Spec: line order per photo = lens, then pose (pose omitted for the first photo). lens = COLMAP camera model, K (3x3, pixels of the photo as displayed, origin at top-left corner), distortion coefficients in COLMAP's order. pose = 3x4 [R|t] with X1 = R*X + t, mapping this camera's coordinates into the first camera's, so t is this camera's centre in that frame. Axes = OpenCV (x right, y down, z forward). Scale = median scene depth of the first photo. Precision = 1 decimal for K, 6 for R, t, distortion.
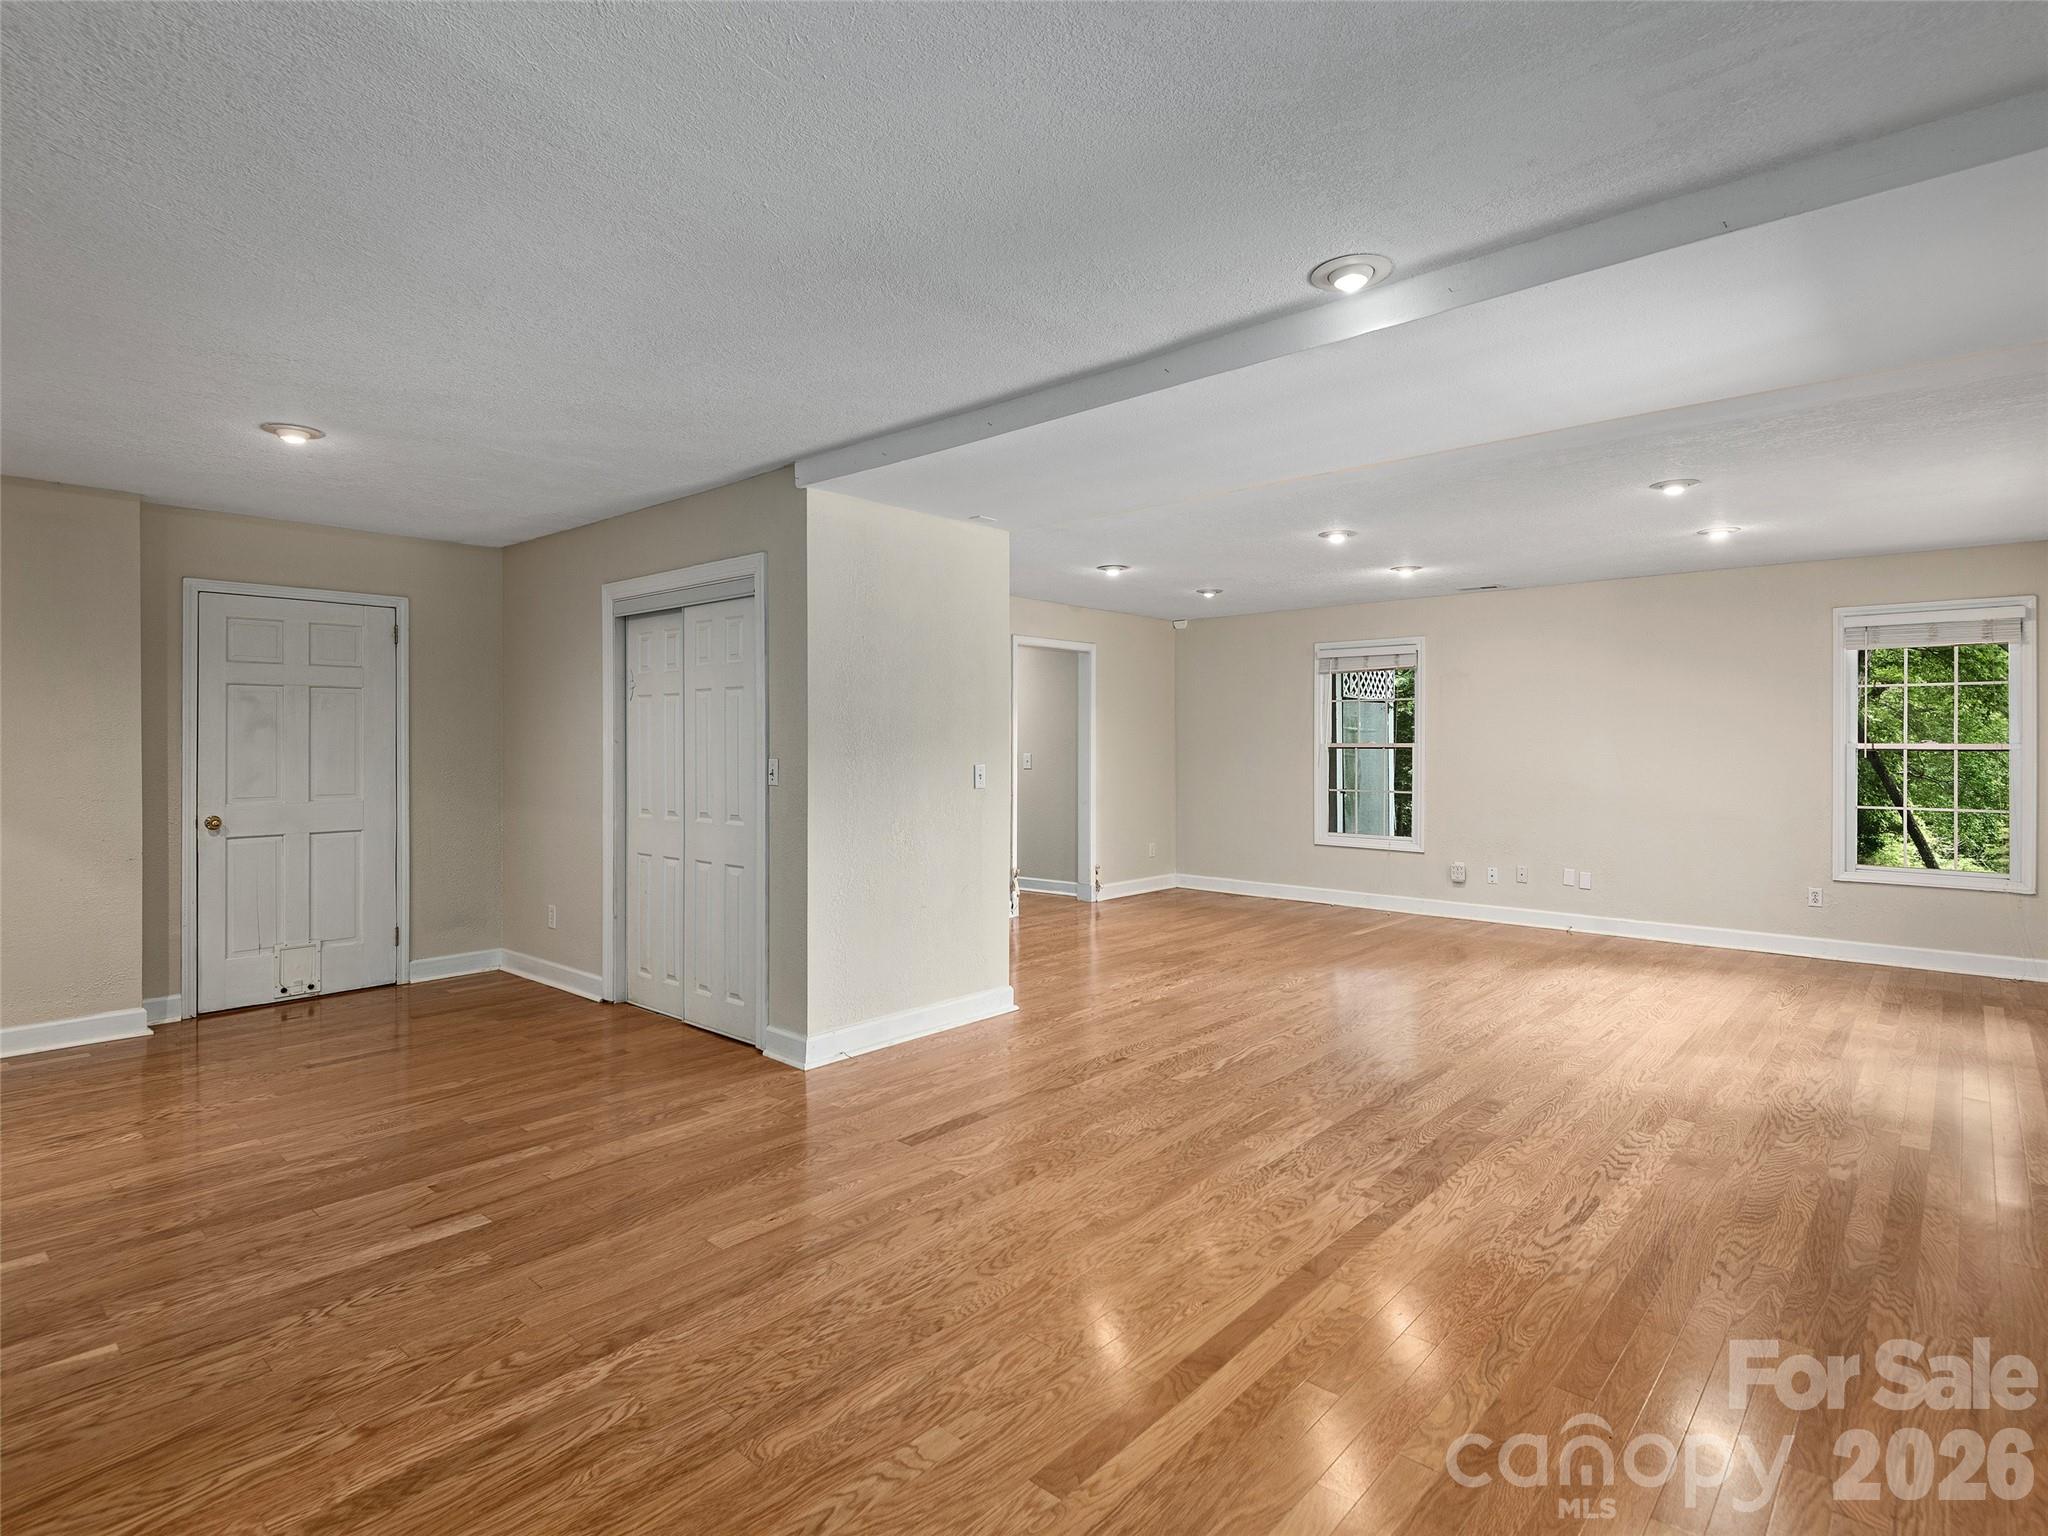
lens RADIAL K [[1044.5, 0, 1024.1], [0, 1044.5, 755.2], [0, 0, 1]] dist [0.017236, -0.007243]
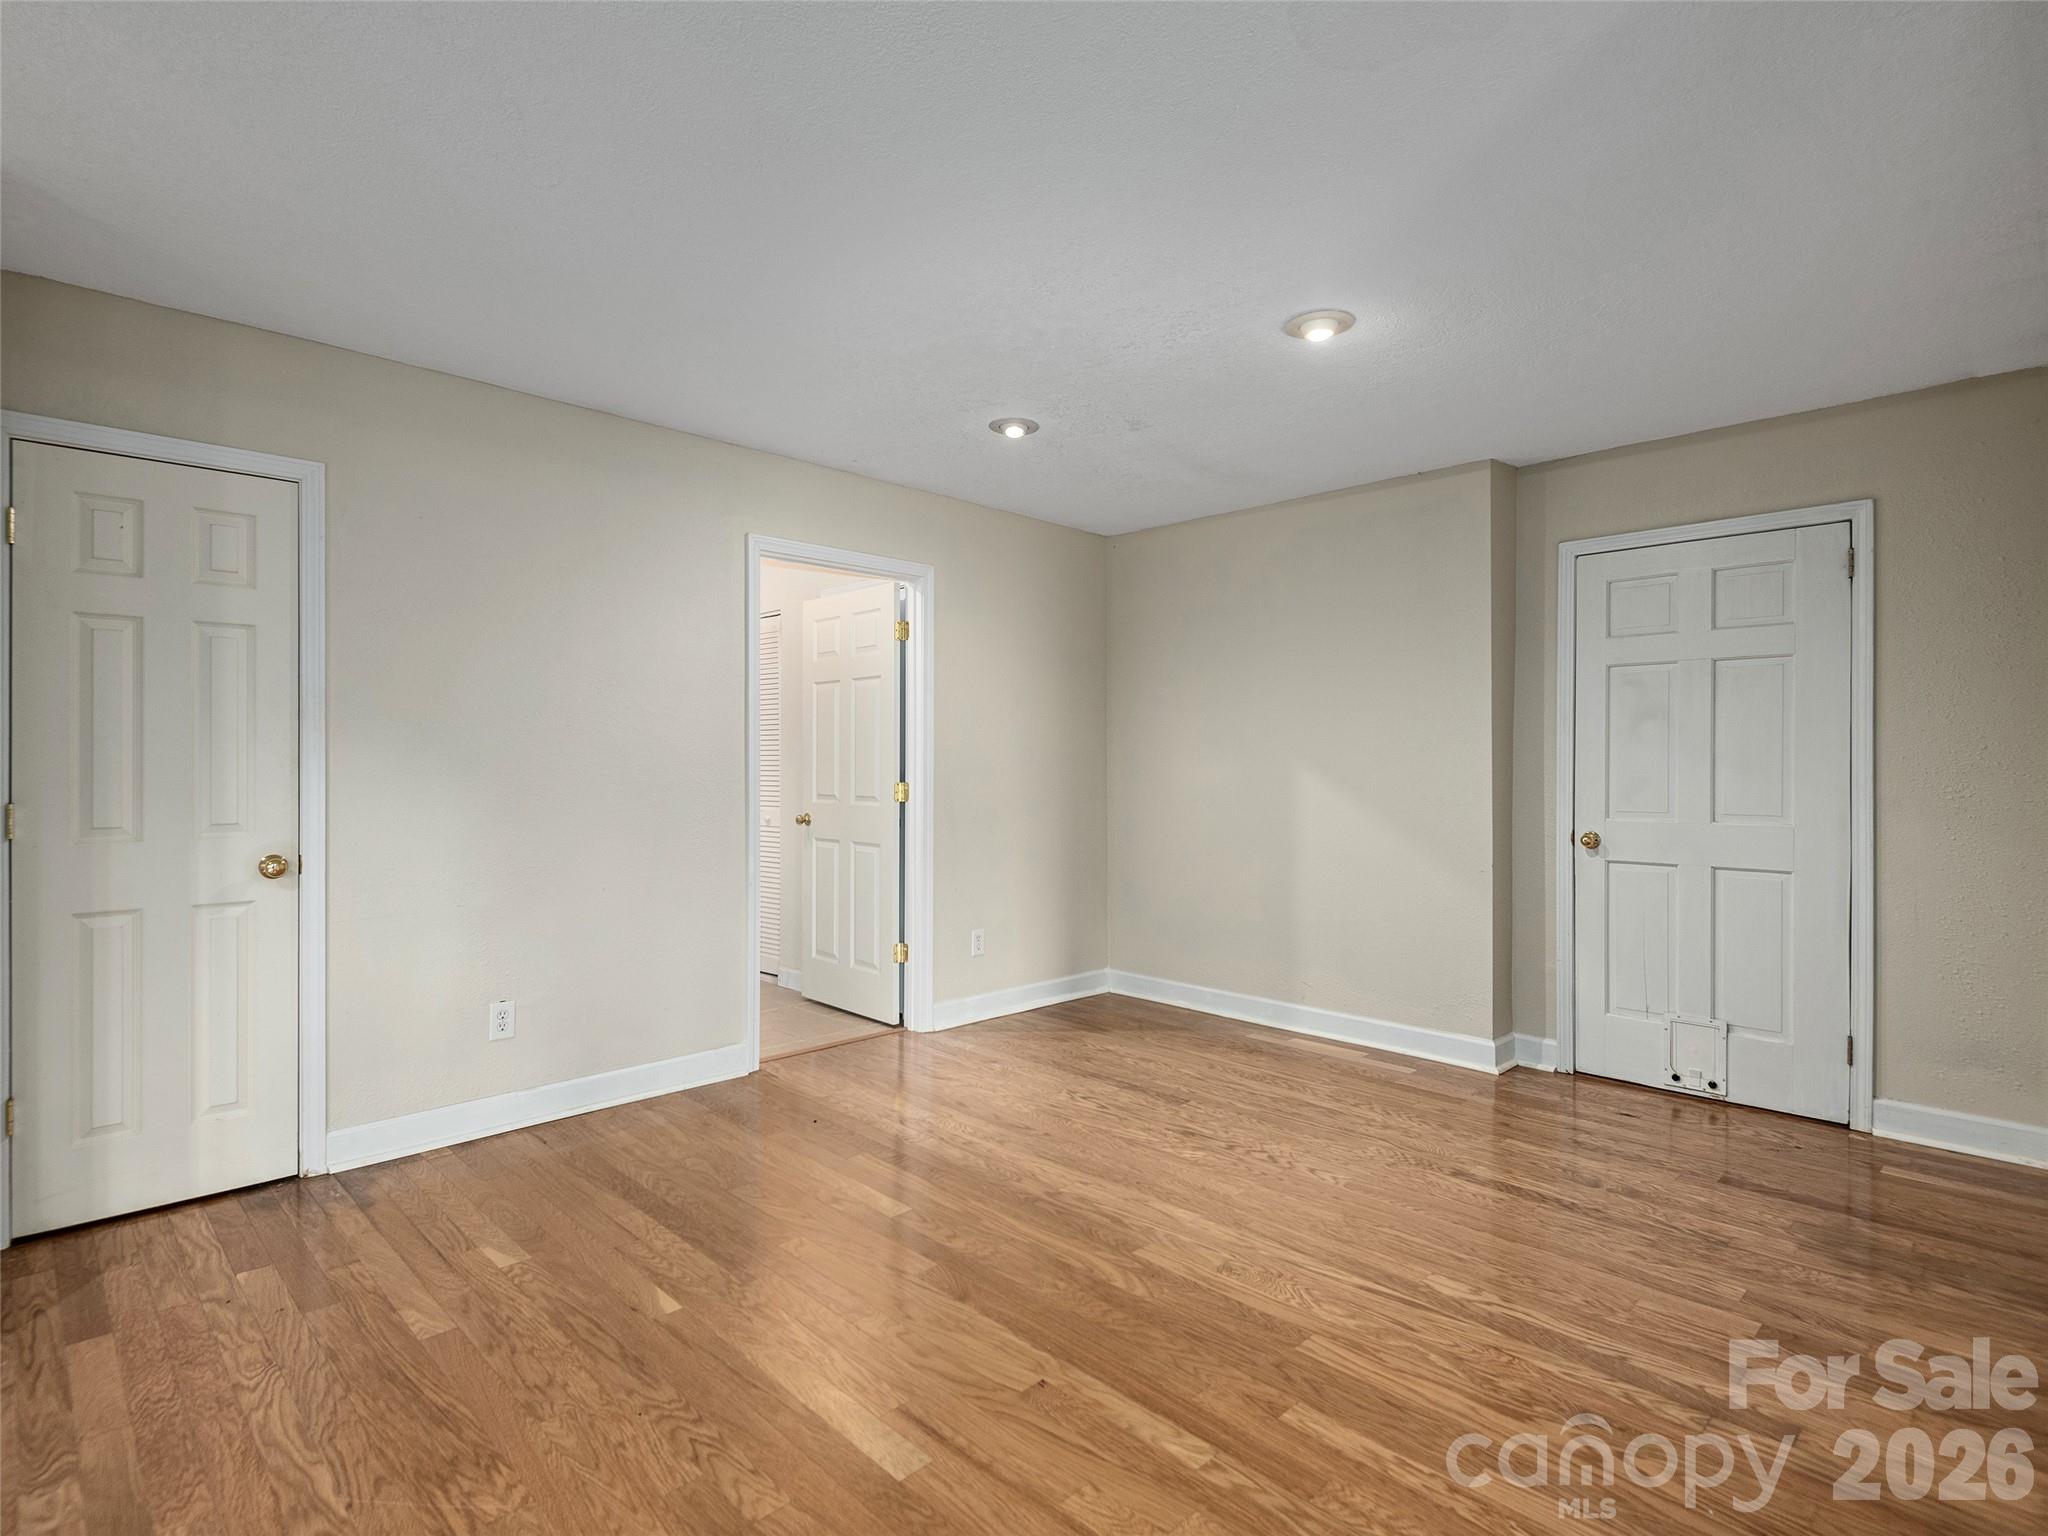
lens RADIAL K [[1044.5, 0, 1024.1], [0, 1044.5, 760.2], [0, 0, 1]] dist [0.017236, -0.007243]
pose [[-0.060632, -0.001291, -0.998159, 0.063620], [-0.016632, 0.999862, -0.000283, 0.011255], [0.998022, 0.016584, -0.060645, 0.658082]]
